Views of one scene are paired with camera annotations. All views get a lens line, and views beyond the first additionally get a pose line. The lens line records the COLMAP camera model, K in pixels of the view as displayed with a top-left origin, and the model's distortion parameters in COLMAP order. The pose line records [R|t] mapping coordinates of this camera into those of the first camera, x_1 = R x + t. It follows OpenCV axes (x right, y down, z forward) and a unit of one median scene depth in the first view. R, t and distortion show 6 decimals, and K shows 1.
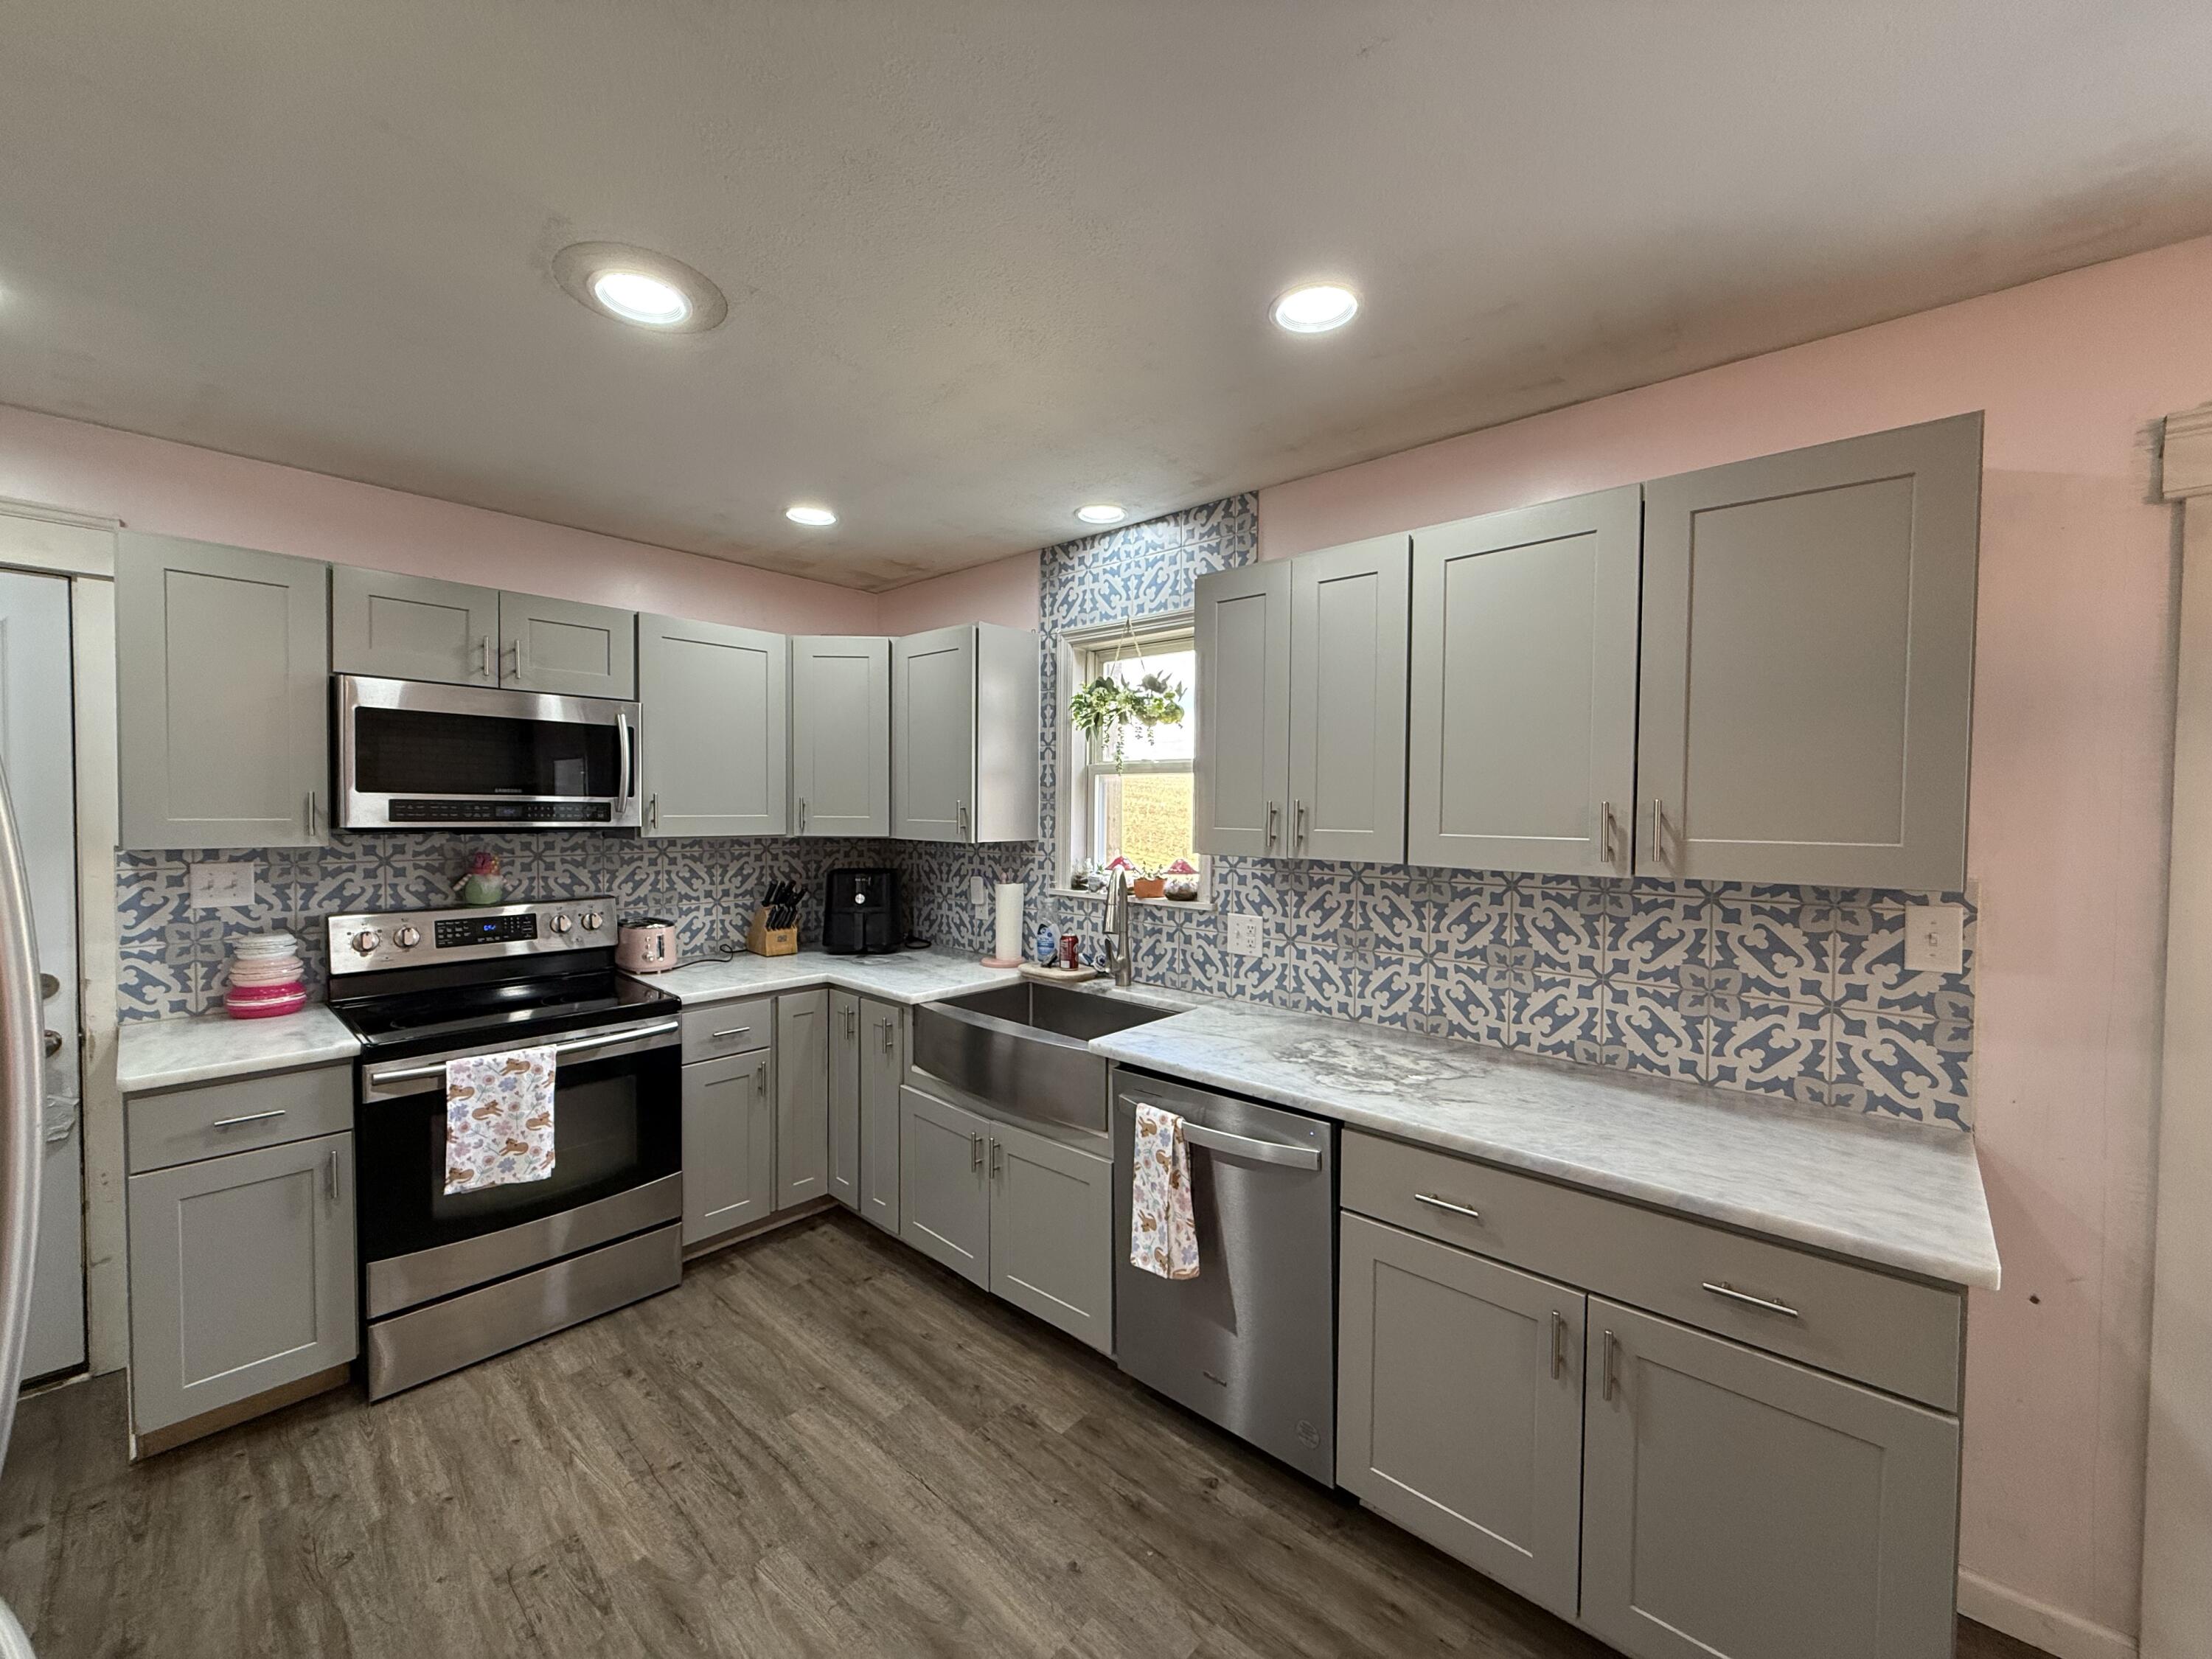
lens RADIAL K [[878.5, 0, 1102.4], [0, 878.5, 831.4], [0, 0, 1]] dist [0.001044, -0.000181]
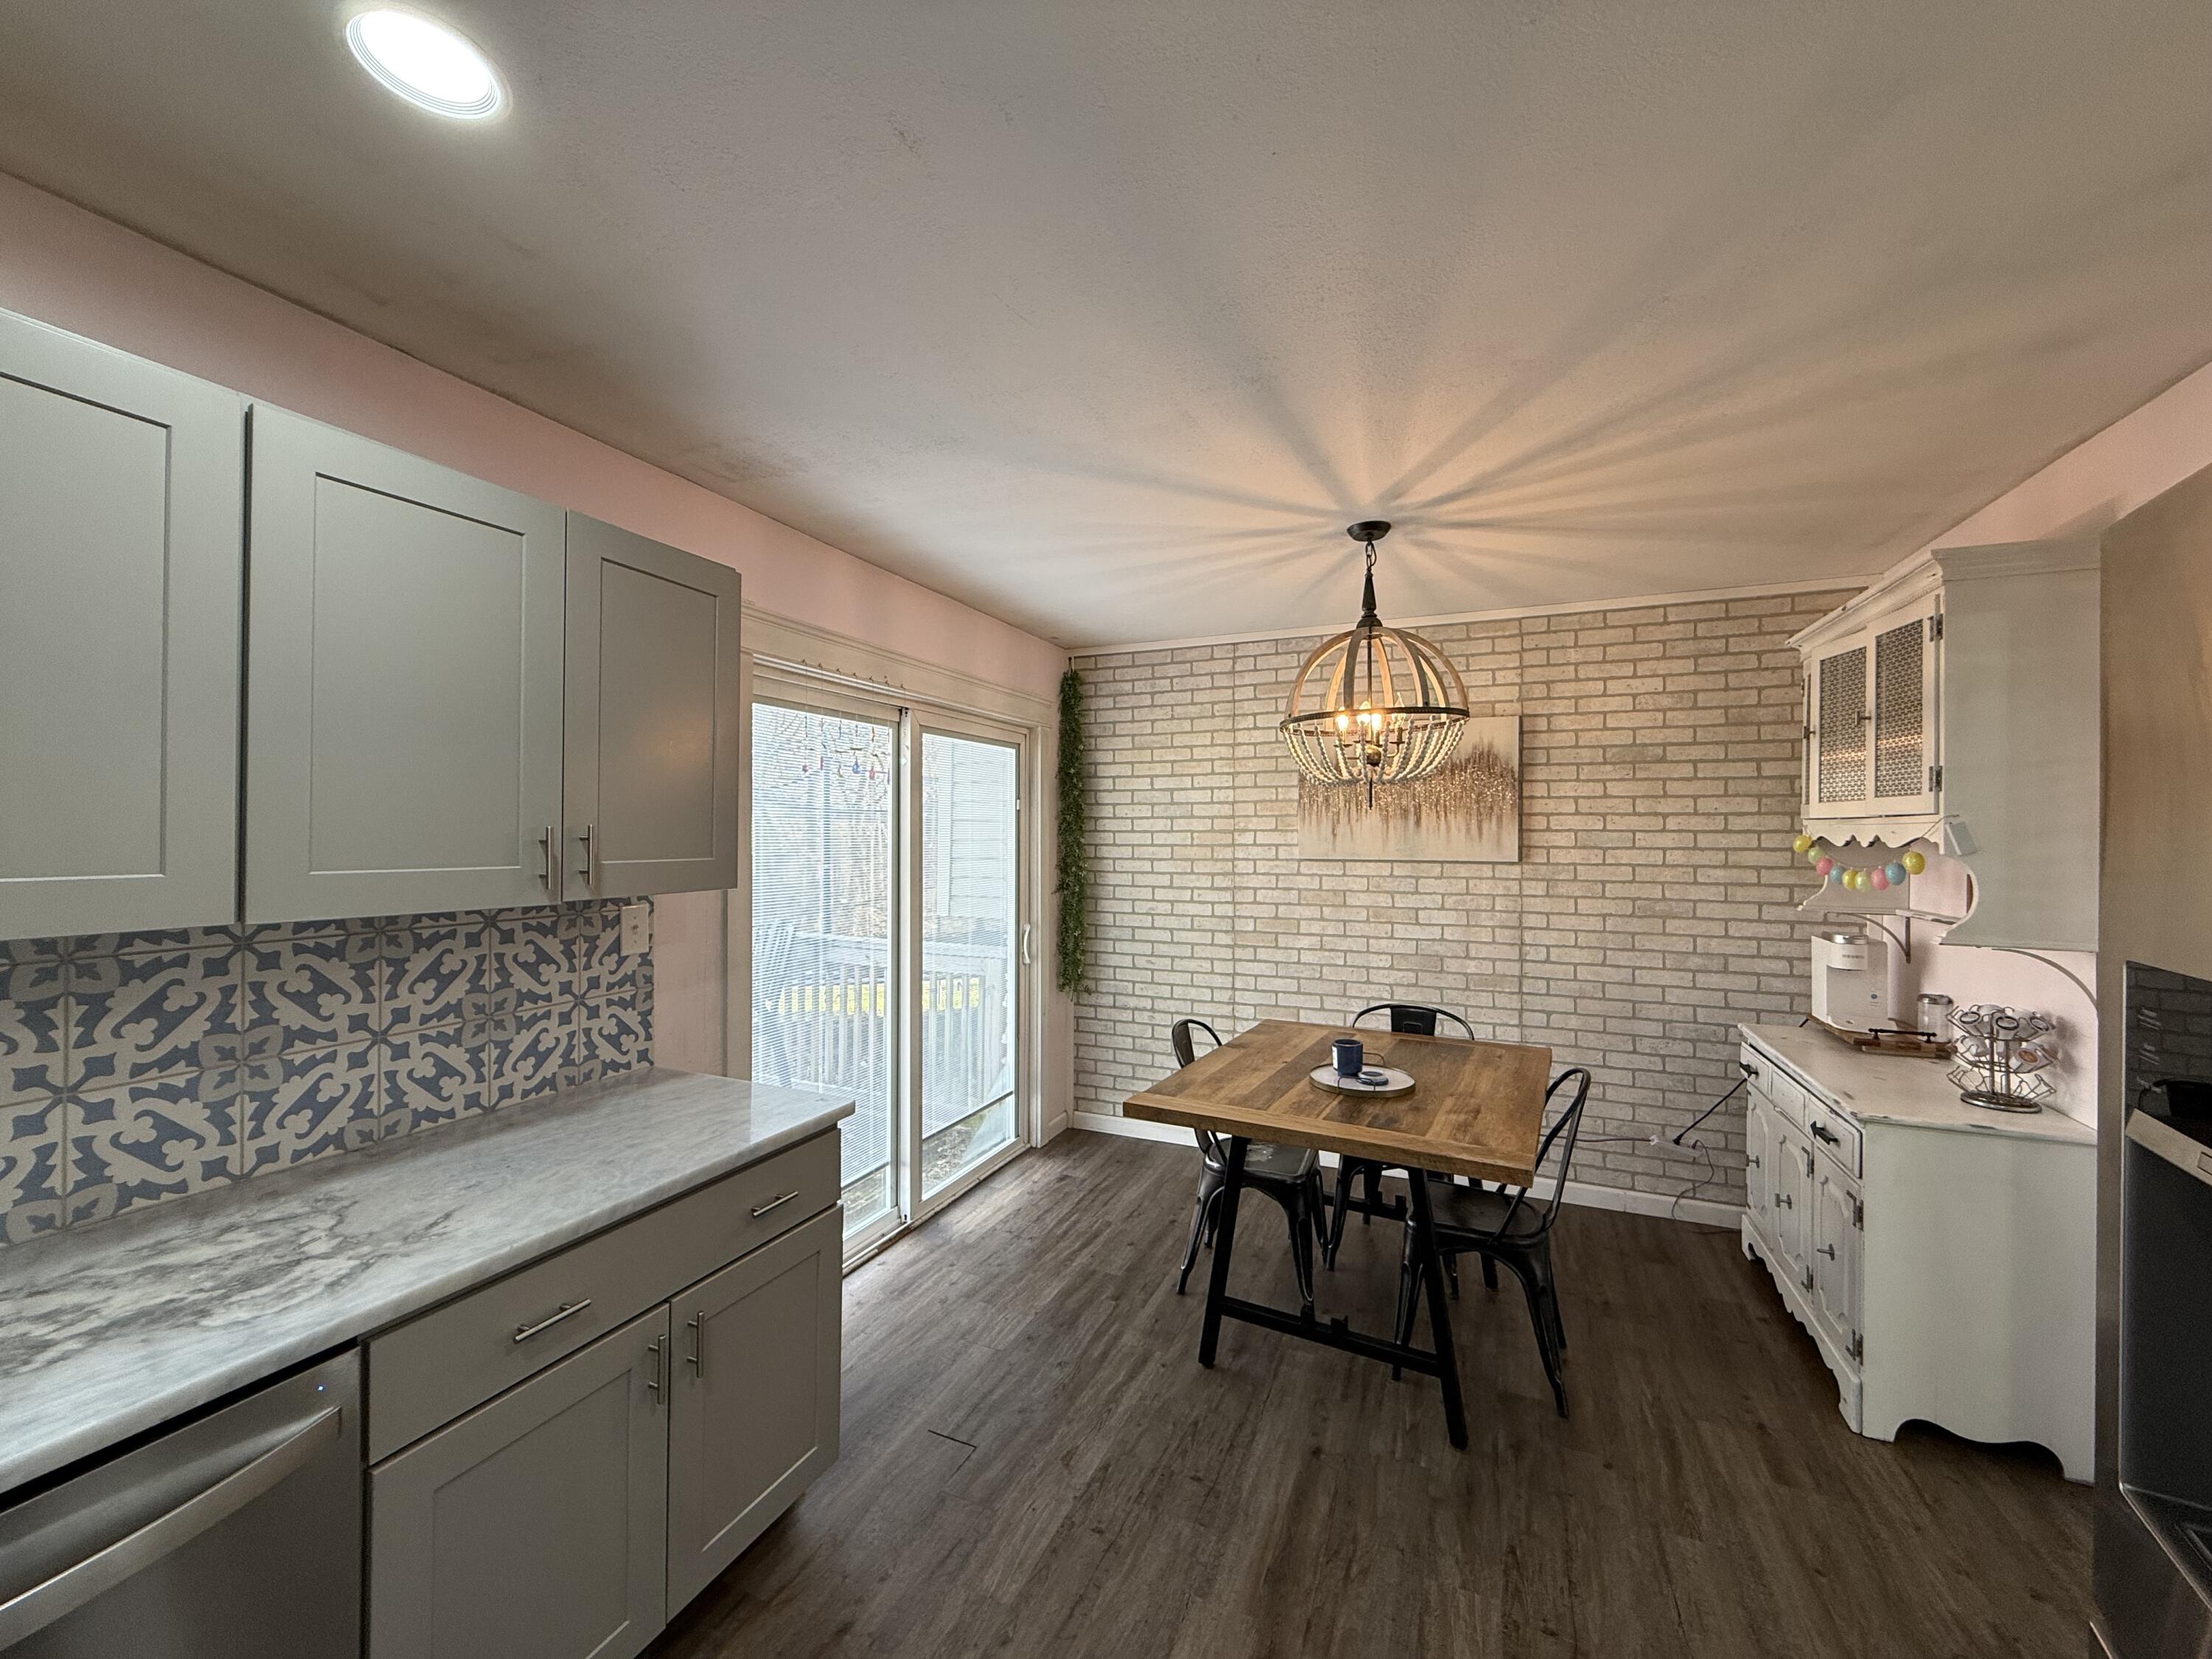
lens RADIAL K [[878.5, 0, 1102.2], [0, 878.5, 828.0], [0, 0, 1]] dist [0.001044, -0.000181]
pose [[-0.316192, -0.005056, 0.948682, -0.456695], [0.019298, 0.999745, 0.011760, -0.027863], [-0.948499, 0.022026, -0.316014, 0.637377]]
